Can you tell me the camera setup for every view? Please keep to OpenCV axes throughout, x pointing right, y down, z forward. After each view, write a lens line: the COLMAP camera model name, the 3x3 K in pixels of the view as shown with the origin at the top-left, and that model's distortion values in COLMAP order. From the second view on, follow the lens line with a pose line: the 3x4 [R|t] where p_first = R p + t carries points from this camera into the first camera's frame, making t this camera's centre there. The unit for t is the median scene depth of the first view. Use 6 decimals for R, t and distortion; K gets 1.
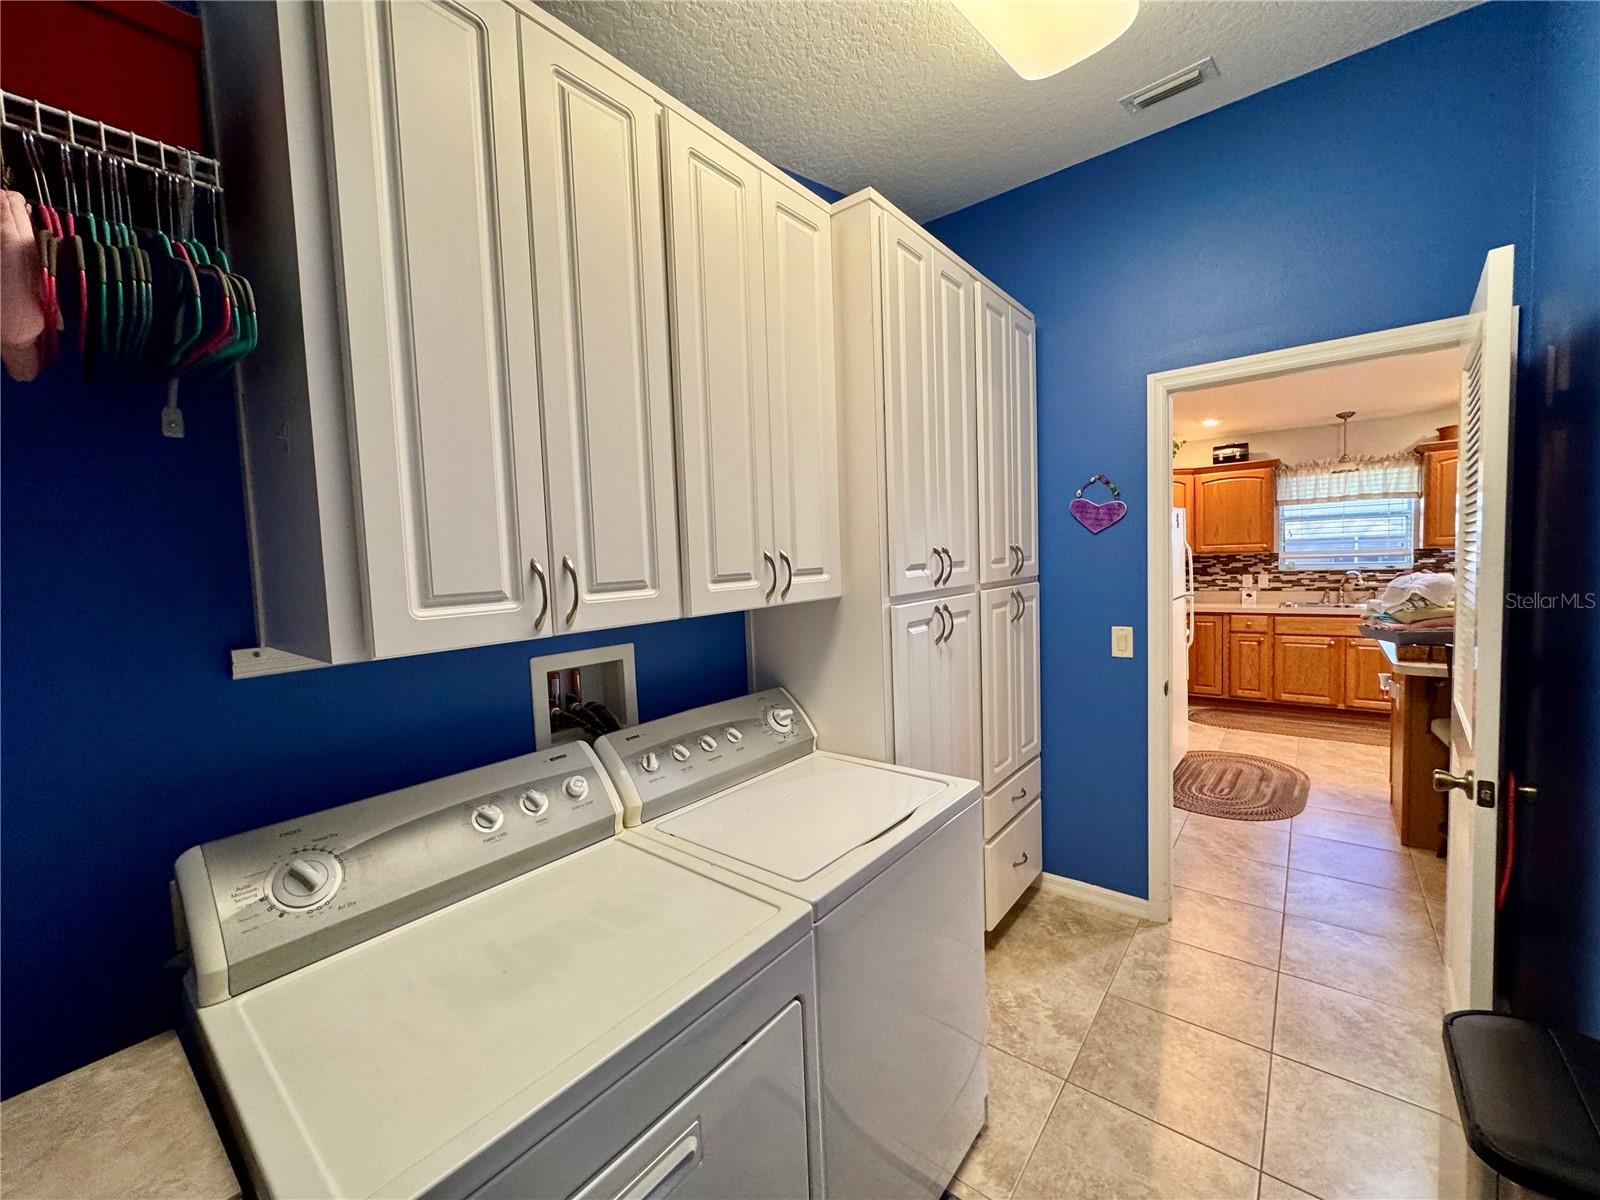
lens RADIAL K [[640.9, 0, 803.2], [0, 640.9, 597.0], [0, 0, 1]] dist [0.000246, 0.000044]
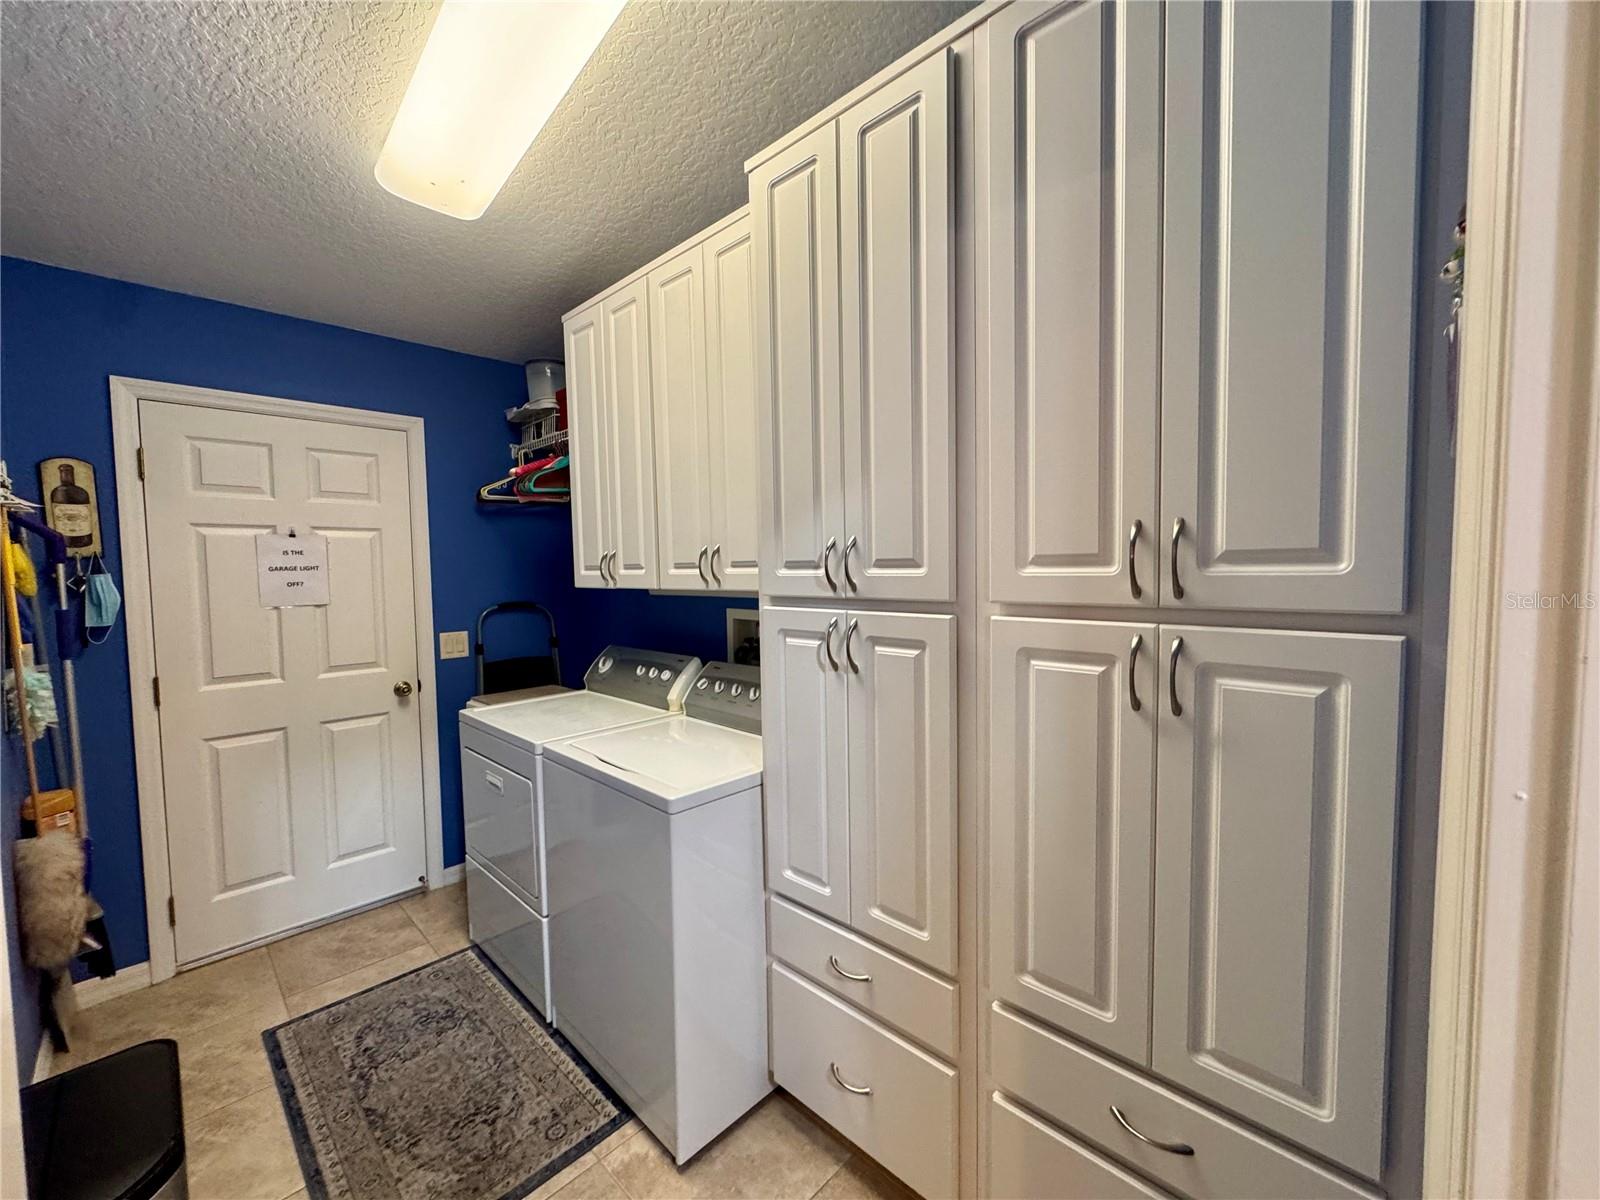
lens RADIAL K [[640.9, 0, 803.2], [0, 640.9, 597.0], [0, 0, 1]] dist [0.000246, 0.000044]
pose [[-0.079739, 0.092884, -0.992479, 1.190801], [-0.043638, 0.994369, 0.096567, -0.101795], [0.995860, 0.051010, -0.075237, 1.286445]]
